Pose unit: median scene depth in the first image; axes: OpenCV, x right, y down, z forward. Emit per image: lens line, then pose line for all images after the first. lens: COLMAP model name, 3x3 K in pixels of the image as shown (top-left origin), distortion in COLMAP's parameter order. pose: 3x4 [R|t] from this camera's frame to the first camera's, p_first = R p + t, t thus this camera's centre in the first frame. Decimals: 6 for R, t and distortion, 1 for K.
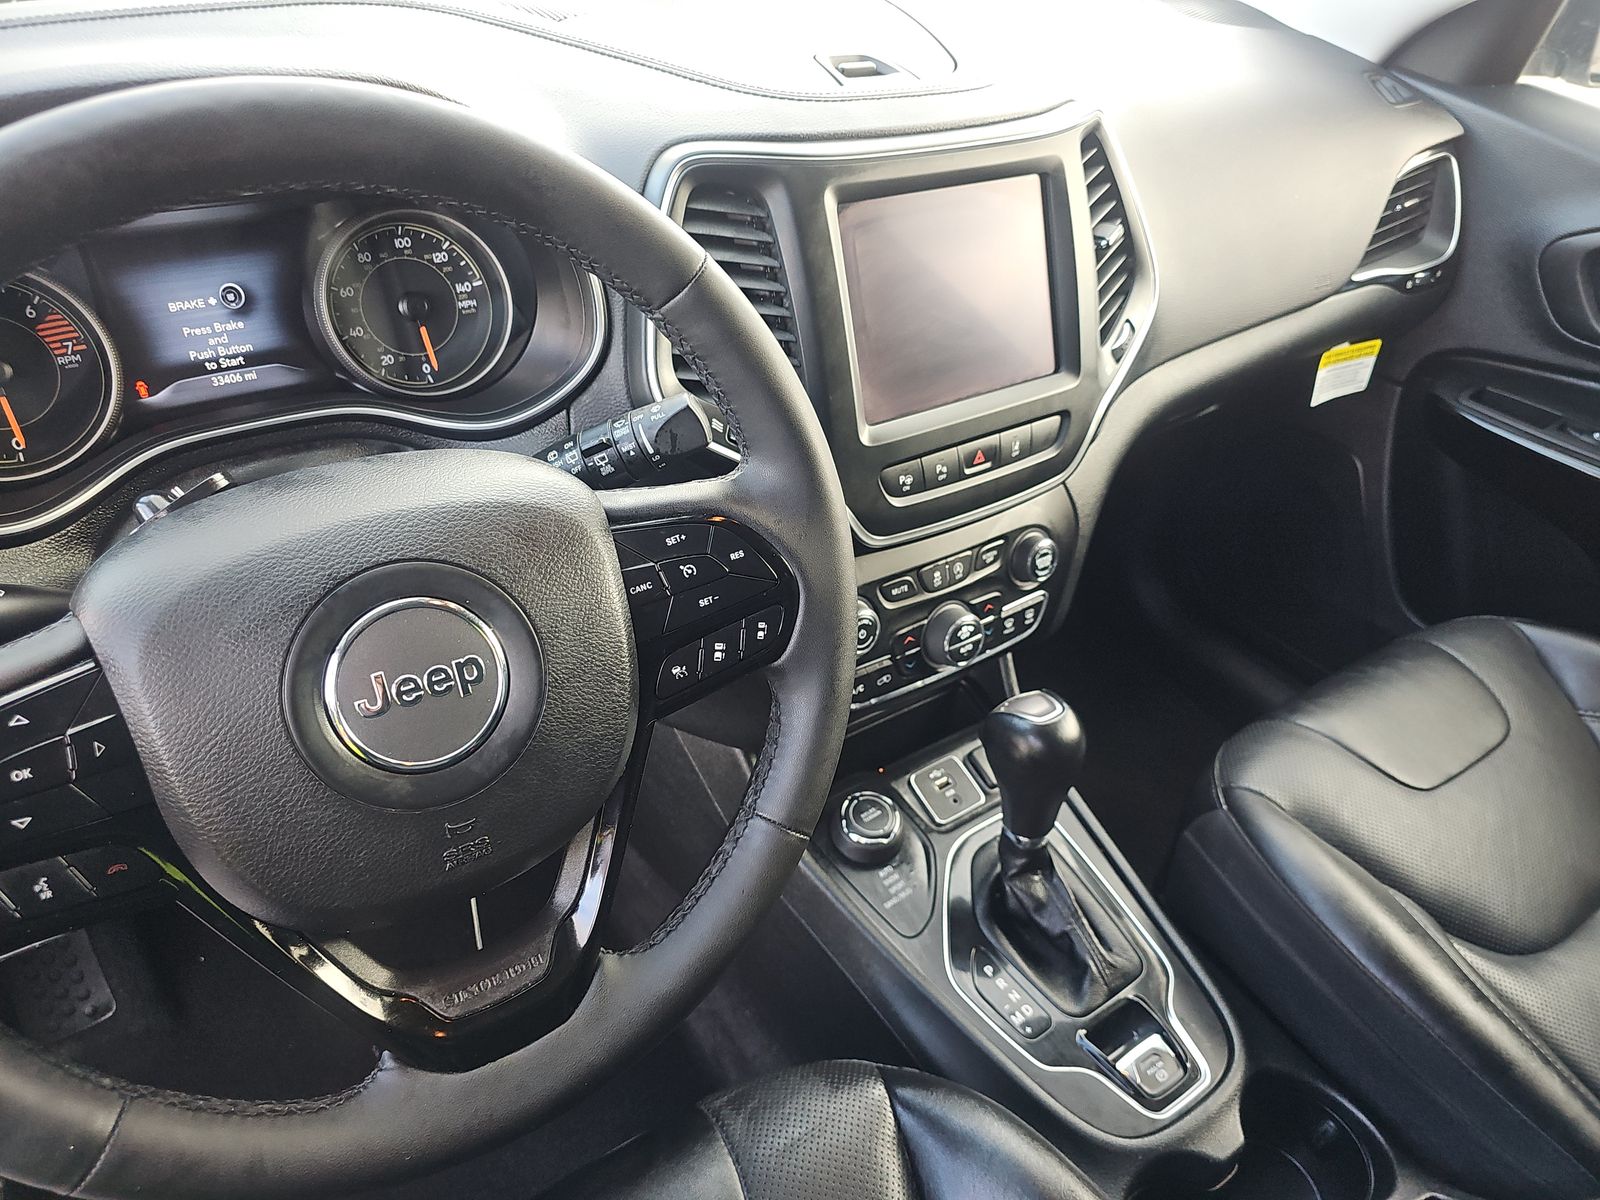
lens RADIAL K [[1053.5, 0, 795.3], [0, 1053.5, 586.1], [0, 0, 1]] dist [0.036723, -0.041293]
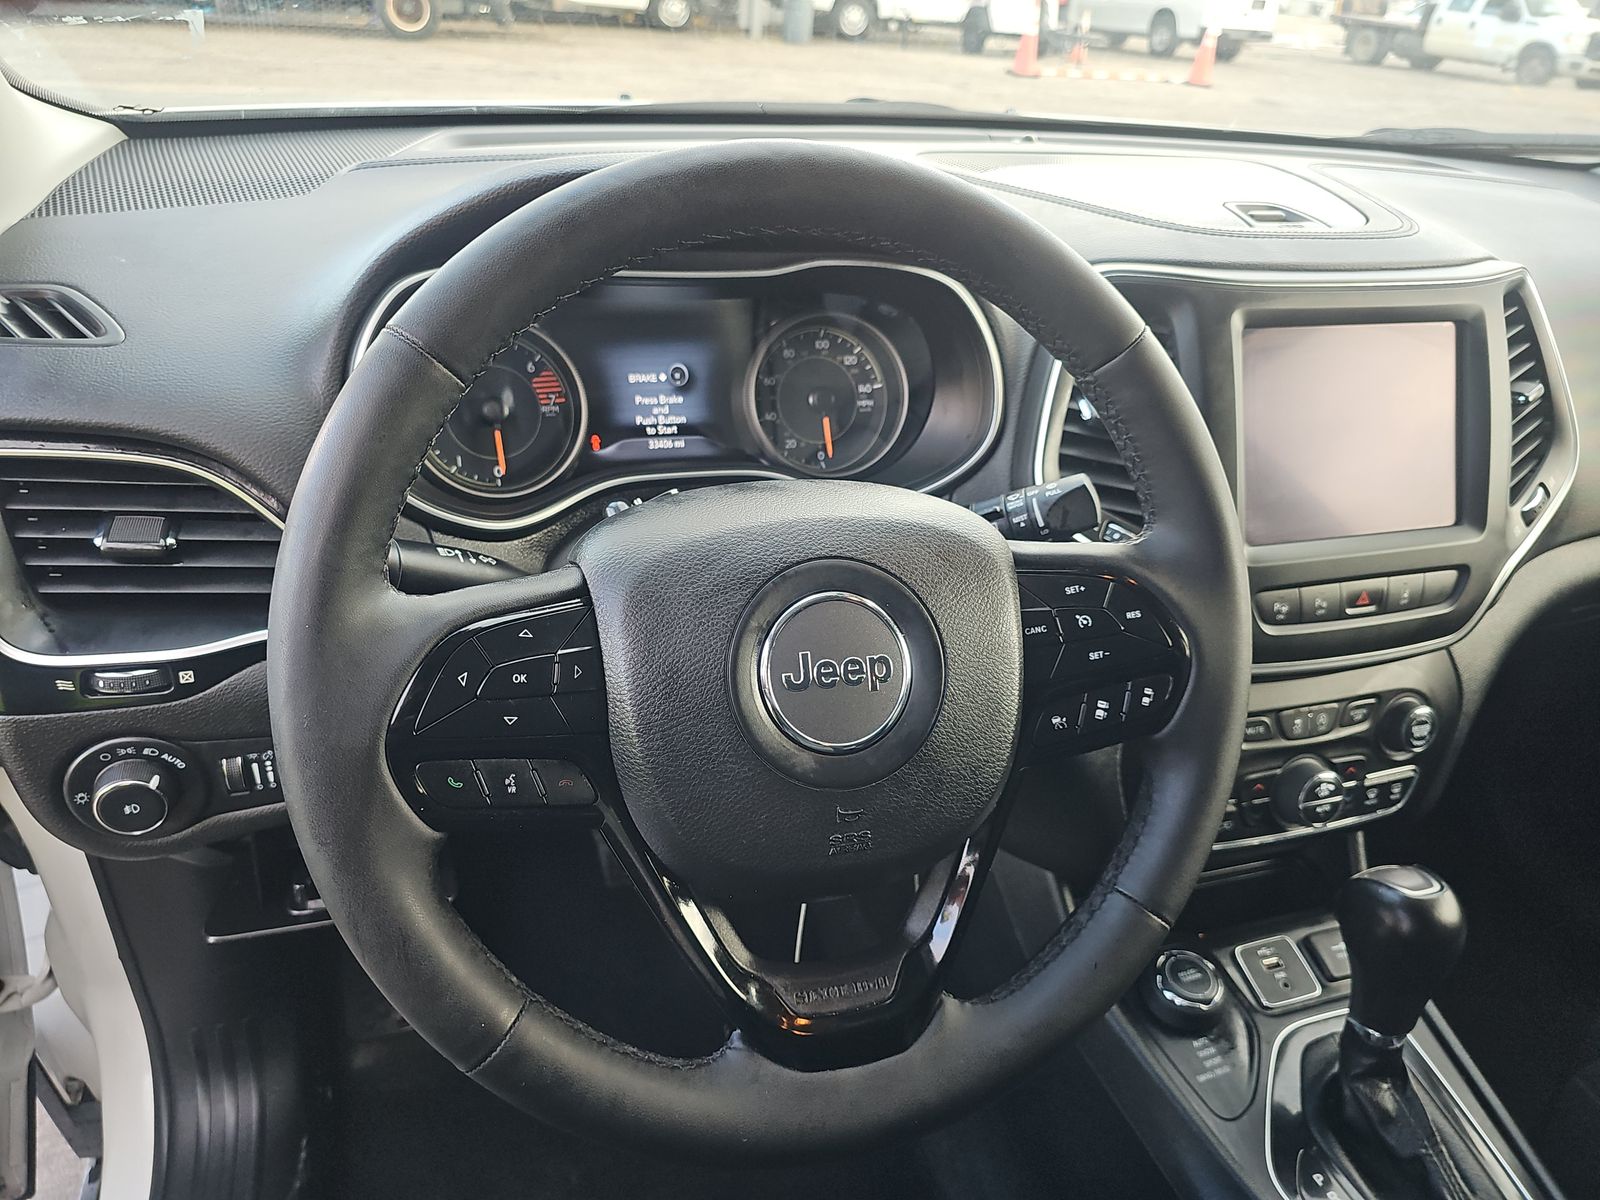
lens RADIAL K [[1053.5, 0, 799.9], [0, 1053.5, 594.4], [0, 0, 1]] dist [0.036723, -0.041293]
pose [[0.958558, 0.120340, -0.258234, -0.074222], [-0.161889, 0.975929, -0.146132, 0.109134], [0.234432, 0.181881, 0.954966, -0.031489]]
